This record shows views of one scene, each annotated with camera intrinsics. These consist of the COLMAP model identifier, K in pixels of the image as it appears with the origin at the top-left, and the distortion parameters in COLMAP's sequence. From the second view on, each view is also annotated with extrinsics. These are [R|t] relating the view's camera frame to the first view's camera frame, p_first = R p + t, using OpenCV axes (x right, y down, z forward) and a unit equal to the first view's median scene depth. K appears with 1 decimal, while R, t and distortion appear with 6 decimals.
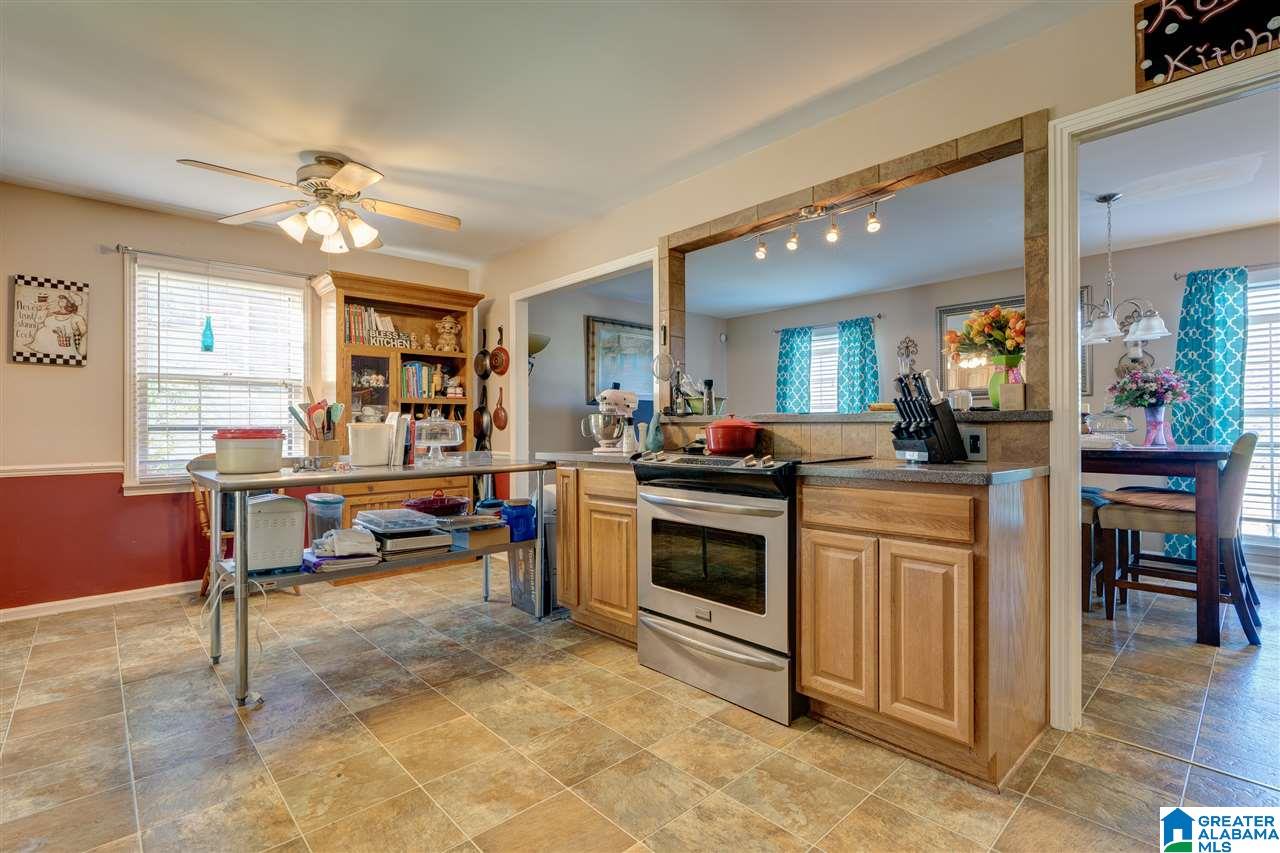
lens RADIAL K [[580.6, 0, 679.0], [0, 580.6, 419.8], [0, 0, 1]] dist [0.003378, 0.000191]
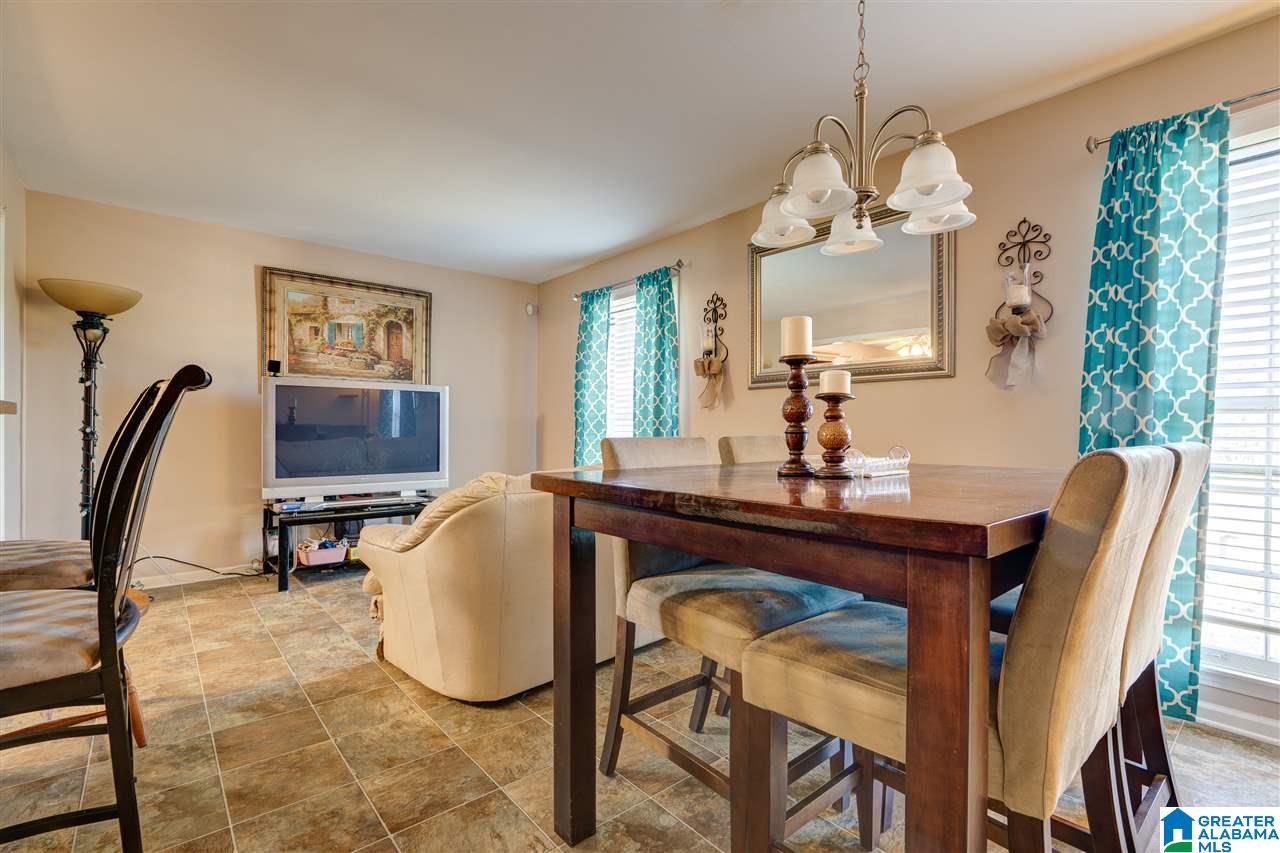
lens RADIAL K [[580.6, 0, 637.8], [0, 580.6, 430.2], [0, 0, 1]] dist [0.003378, 0.000191]
pose [[0.997122, 0.010093, -0.075134, 0.495365], [-0.008711, 0.999787, 0.018702, 0.004391], [0.075307, -0.017994, 0.996998, 0.448005]]
